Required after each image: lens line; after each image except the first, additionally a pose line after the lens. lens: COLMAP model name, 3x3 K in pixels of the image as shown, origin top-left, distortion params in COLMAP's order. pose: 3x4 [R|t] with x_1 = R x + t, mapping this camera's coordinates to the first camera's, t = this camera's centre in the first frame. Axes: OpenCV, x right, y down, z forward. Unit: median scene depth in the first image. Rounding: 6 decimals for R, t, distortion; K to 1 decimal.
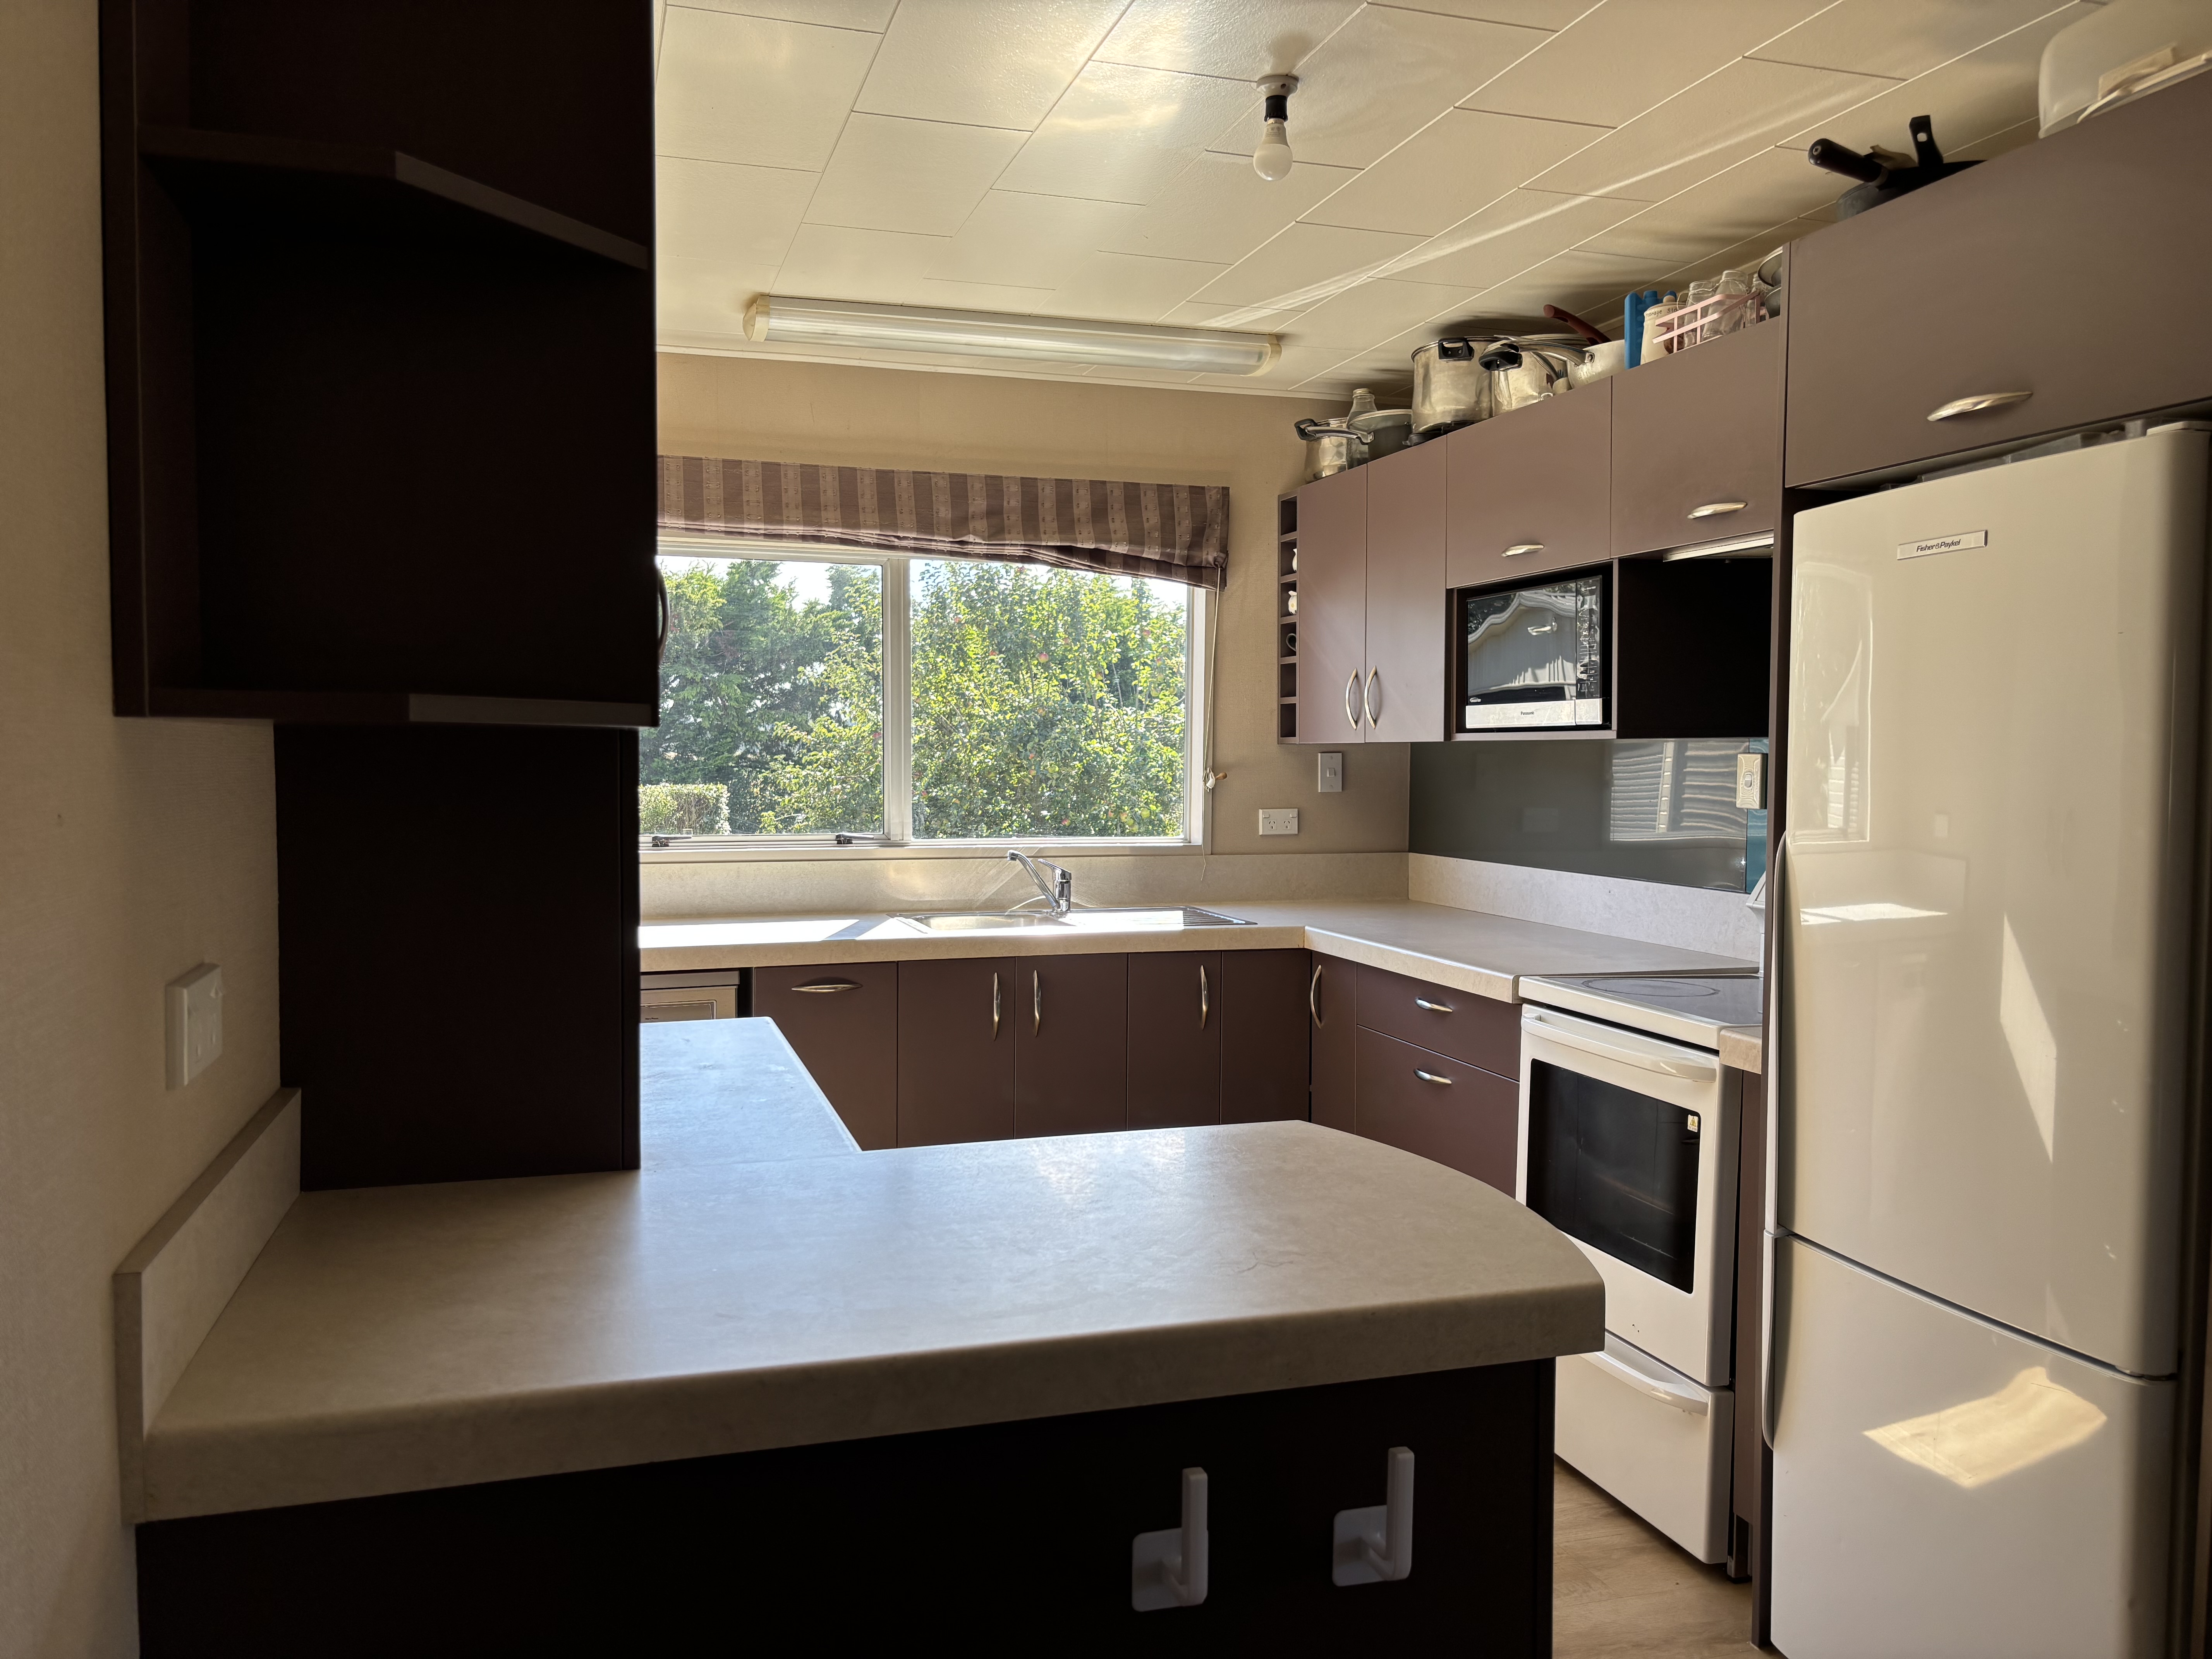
lens RADIAL K [[1716.7, 0, 1089.6], [0, 1716.7, 820.3], [0, 0, 1]] dist [0.138405, -0.132249]
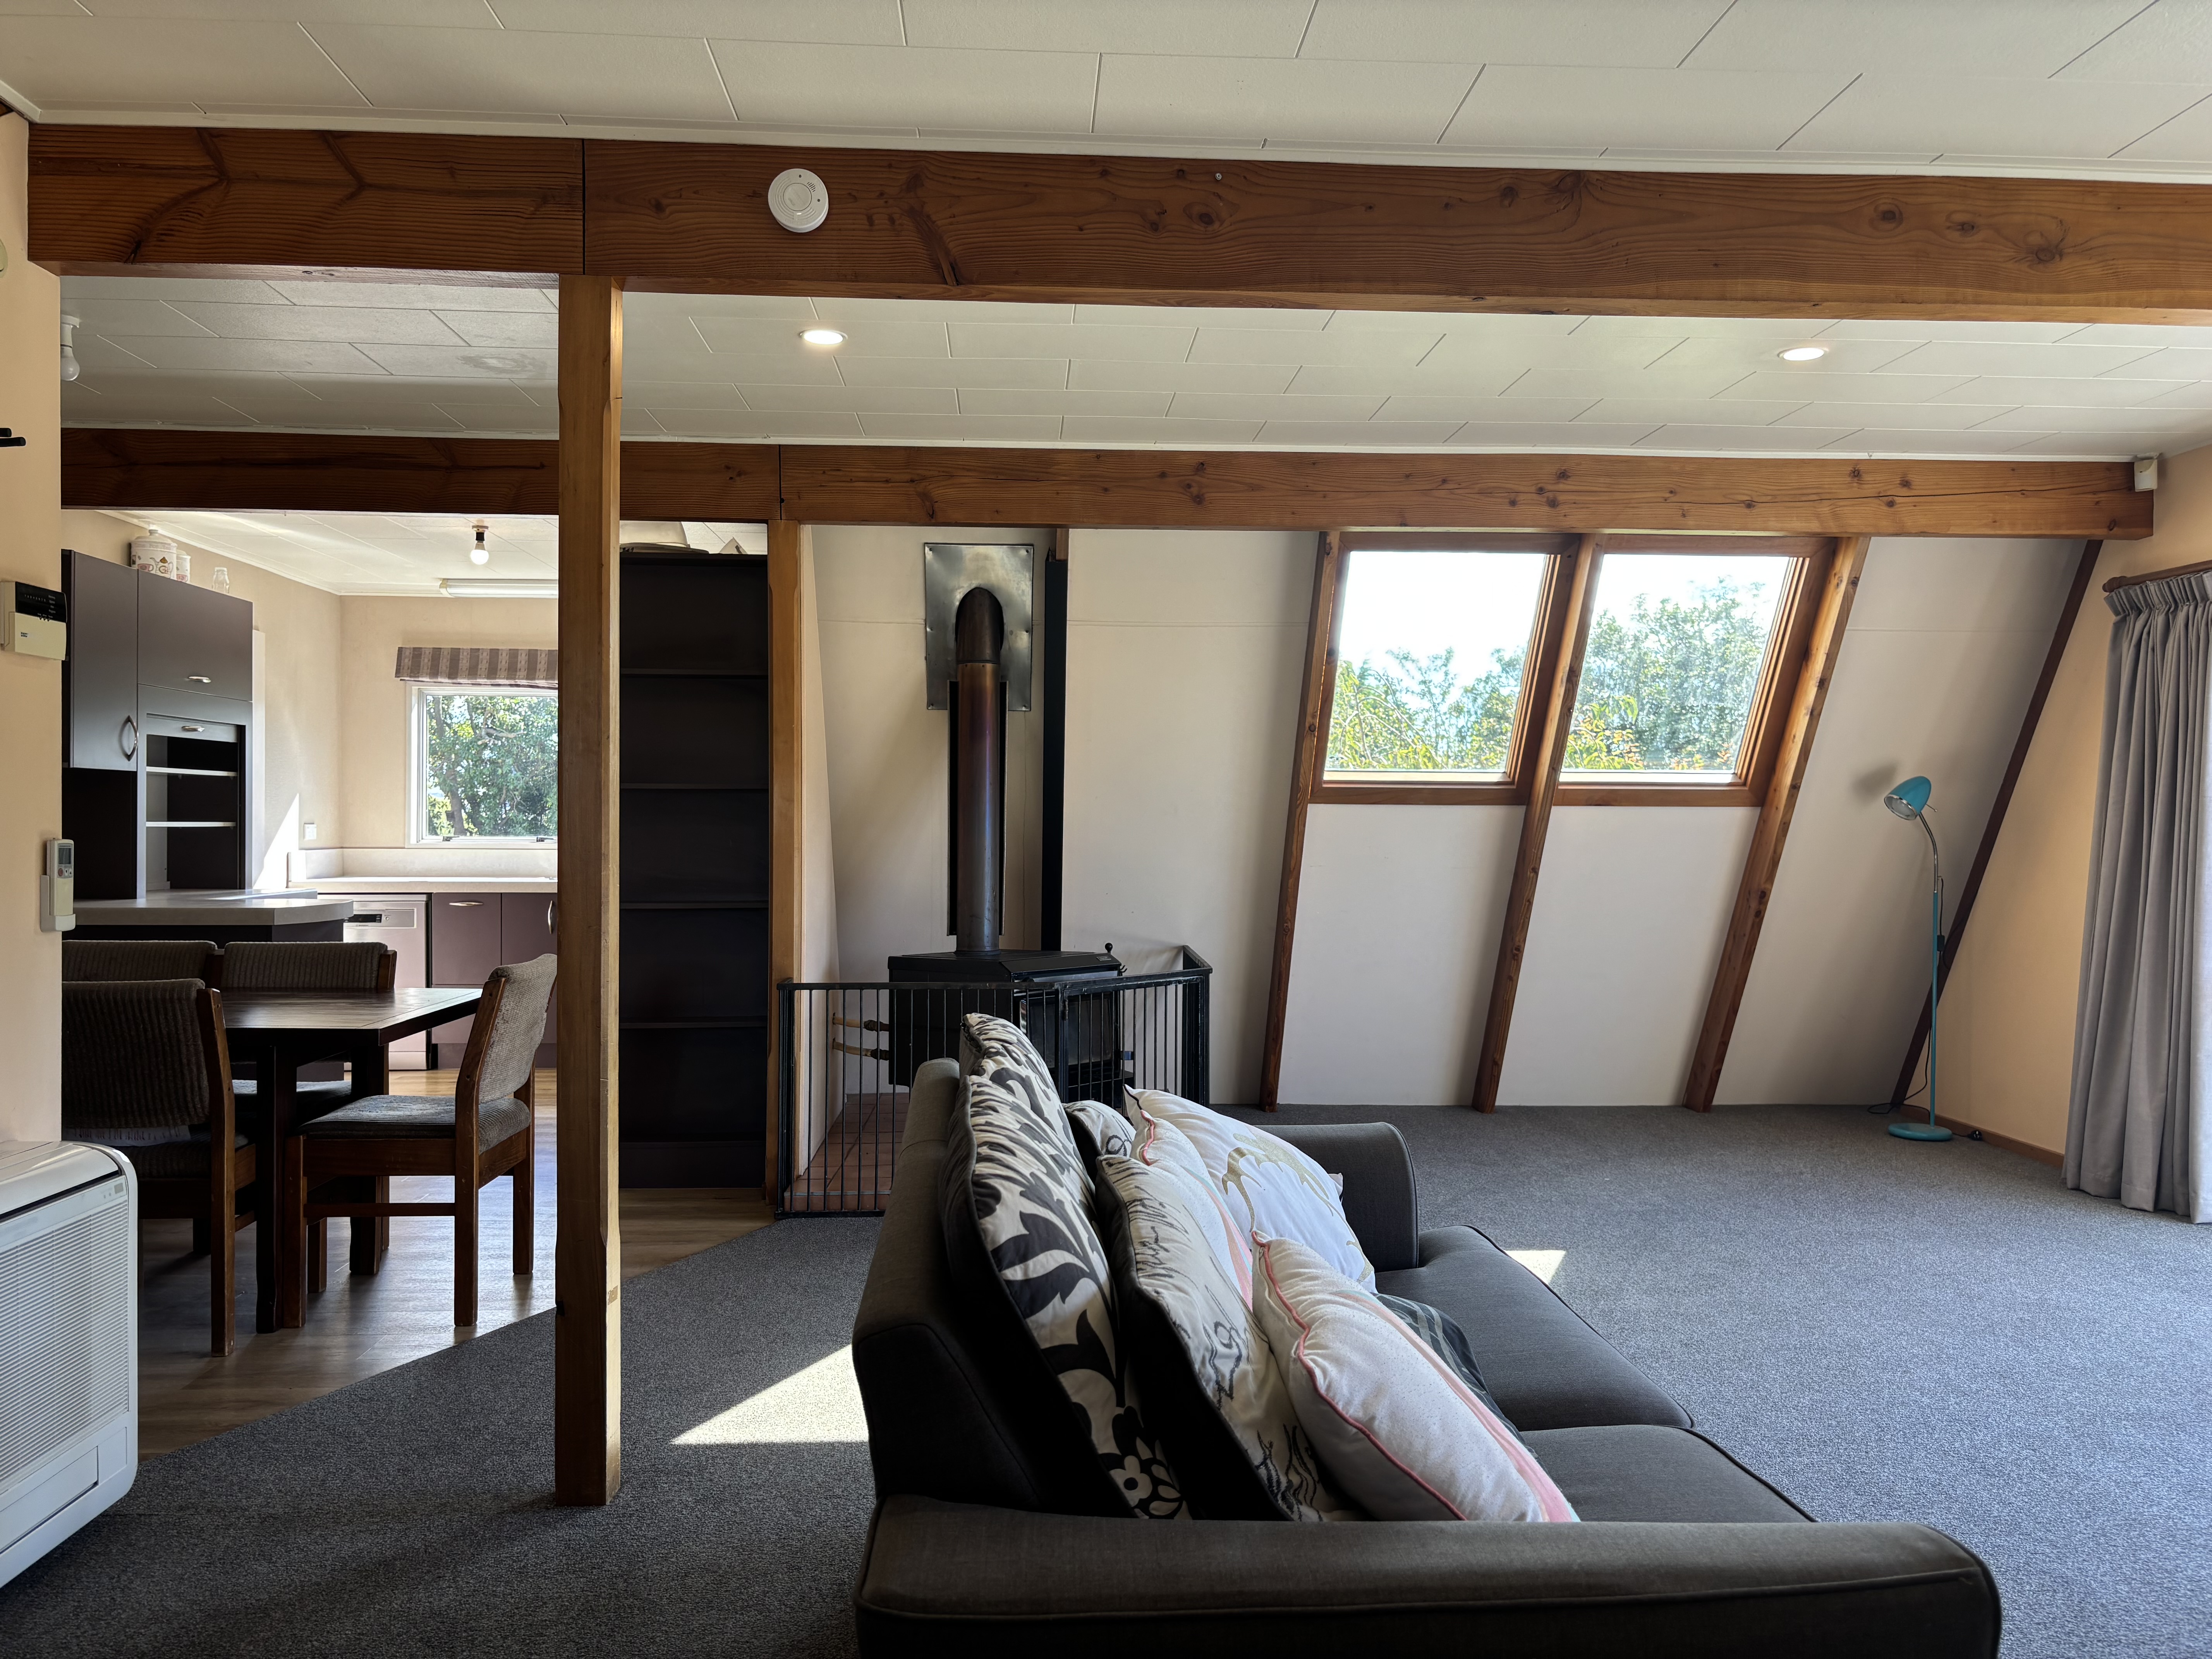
lens RADIAL K [[1716.7, 0, 1089.6], [0, 1716.7, 820.3], [0, 0, 1]] dist [0.138405, -0.132249]
pose [[0.966567, -0.006161, -0.256340, 0.985990], [-0.004674, 0.999122, -0.041638, 0.071682], [0.256372, 0.041444, 0.965689, -0.754034]]
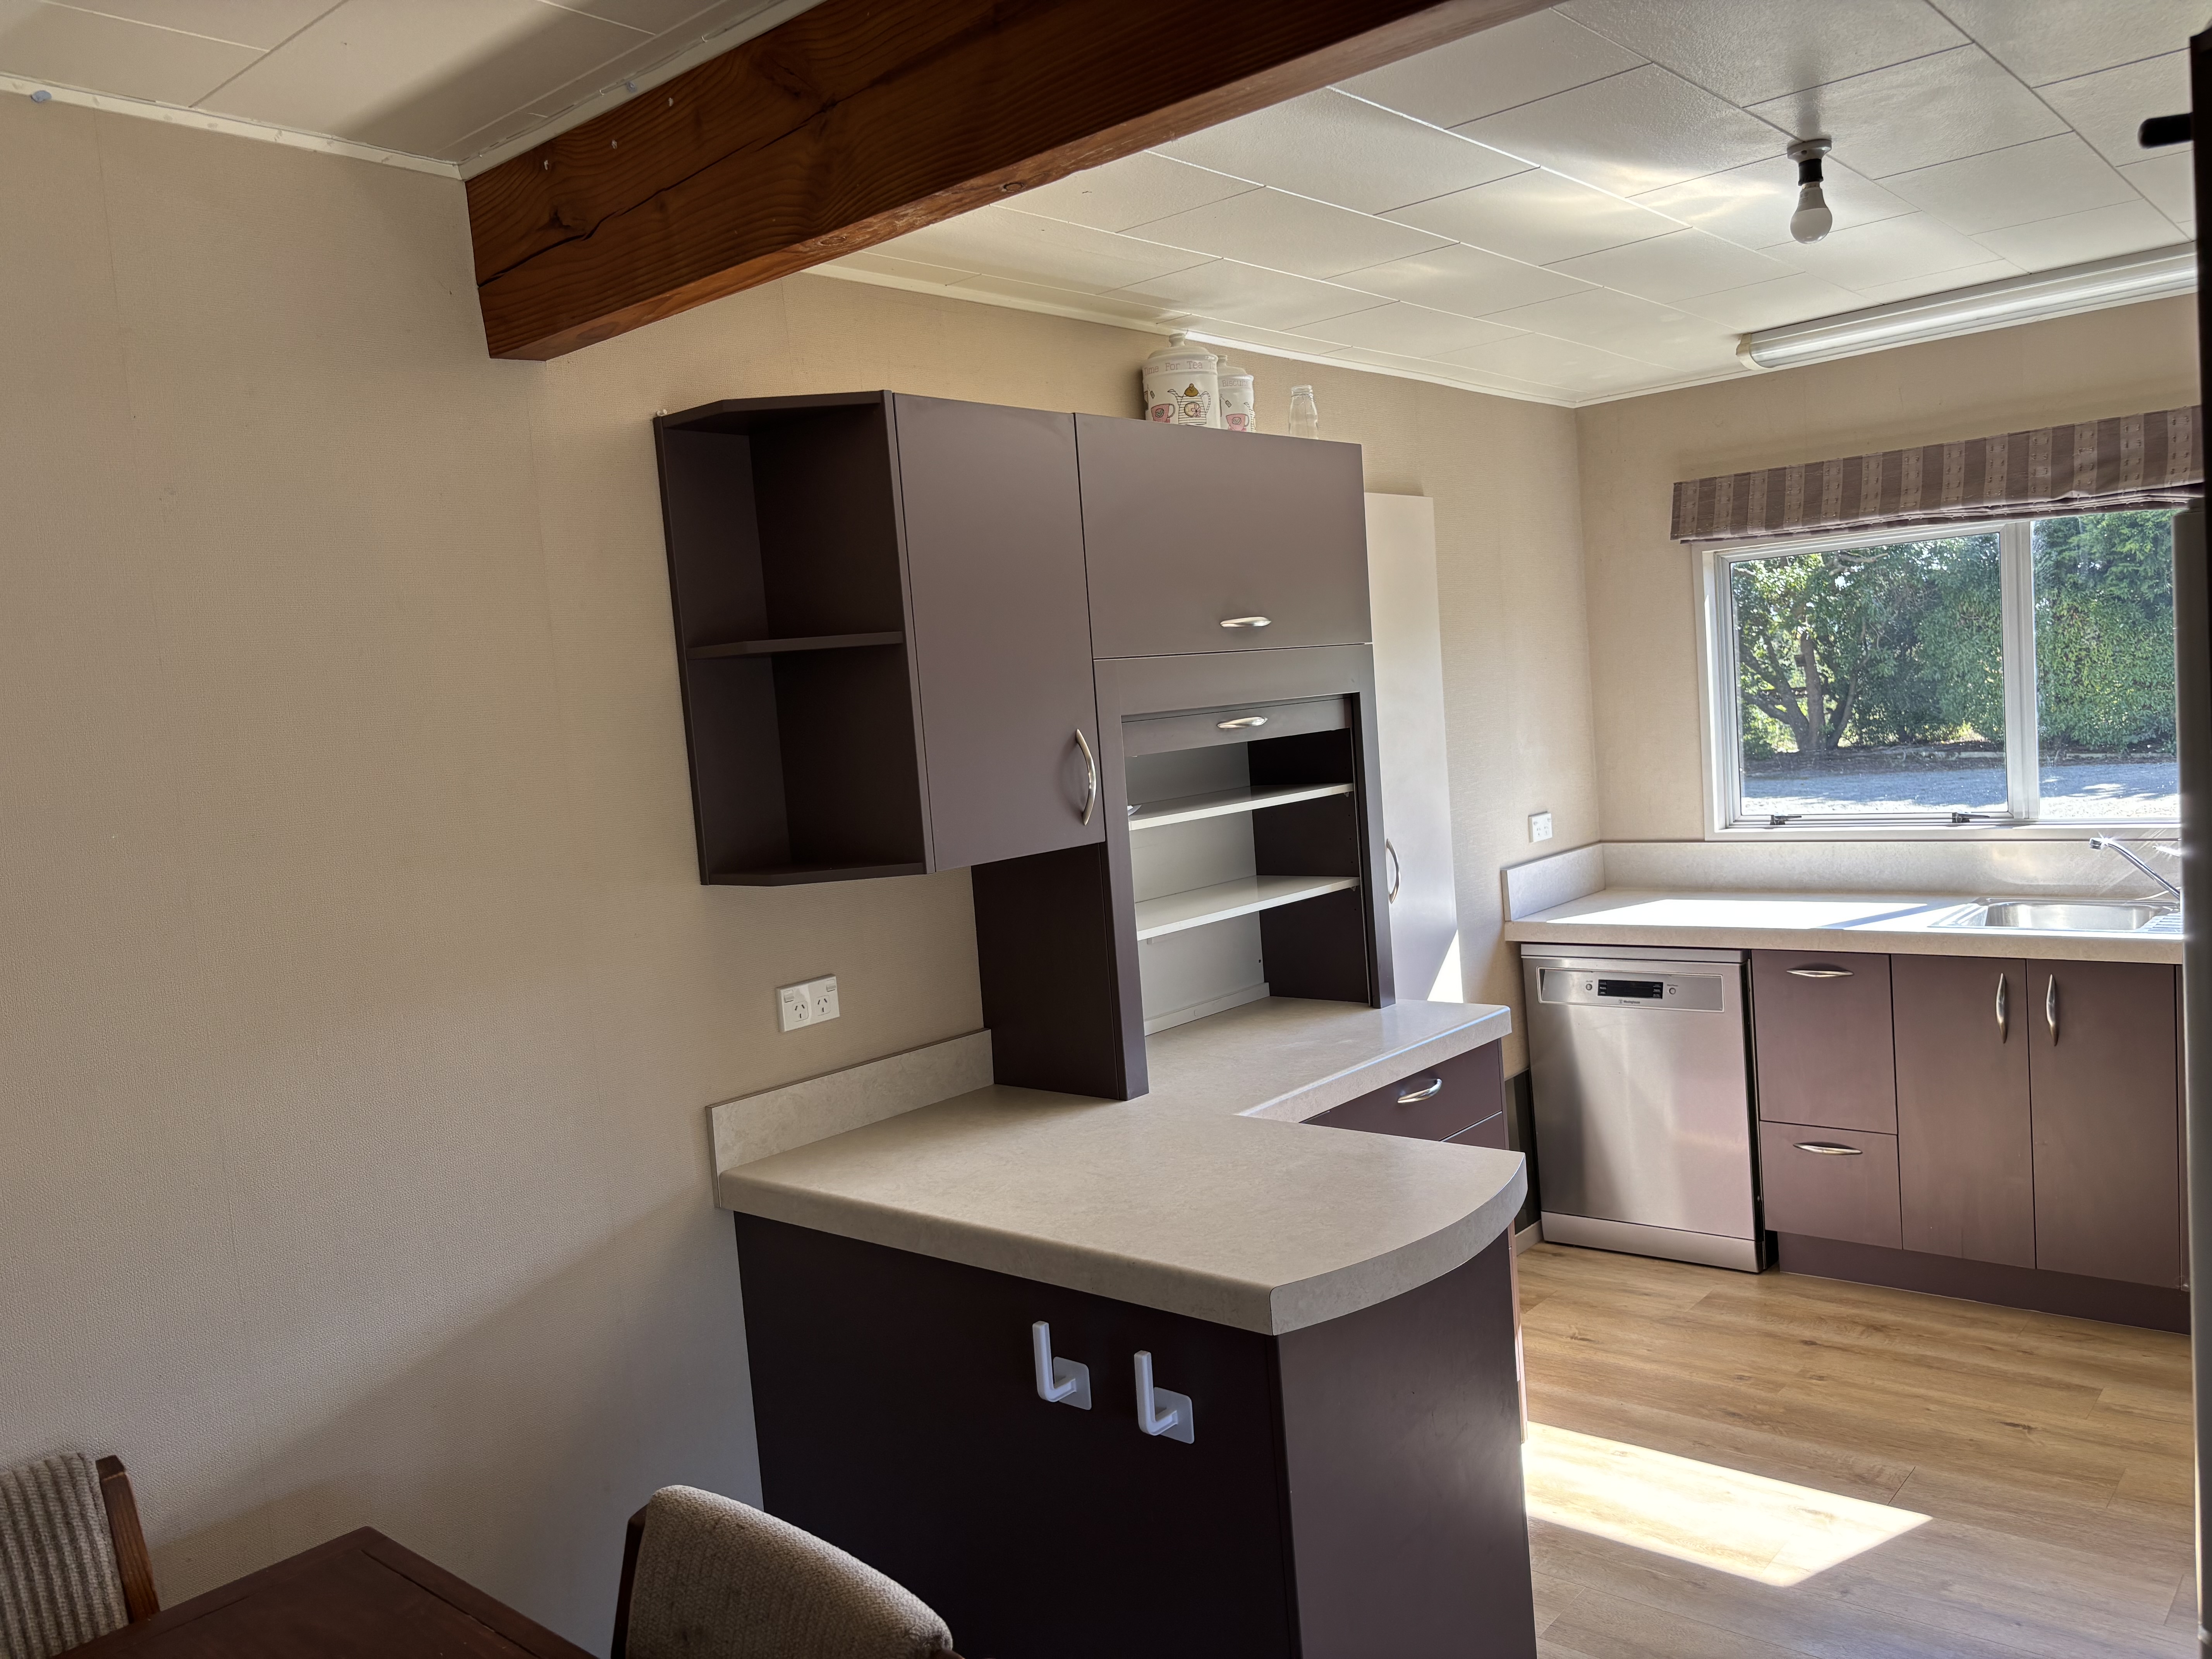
lens RADIAL K [[1716.7, 0, 1089.6], [0, 1716.7, 820.3], [0, 0, 1]] dist [0.138405, -0.132249]
pose [[0.540281, 0.009279, -0.841434, 0.450157], [0.049384, 0.997866, 0.042713, -0.056873], [0.840034, -0.064631, 0.538670, 0.037159]]
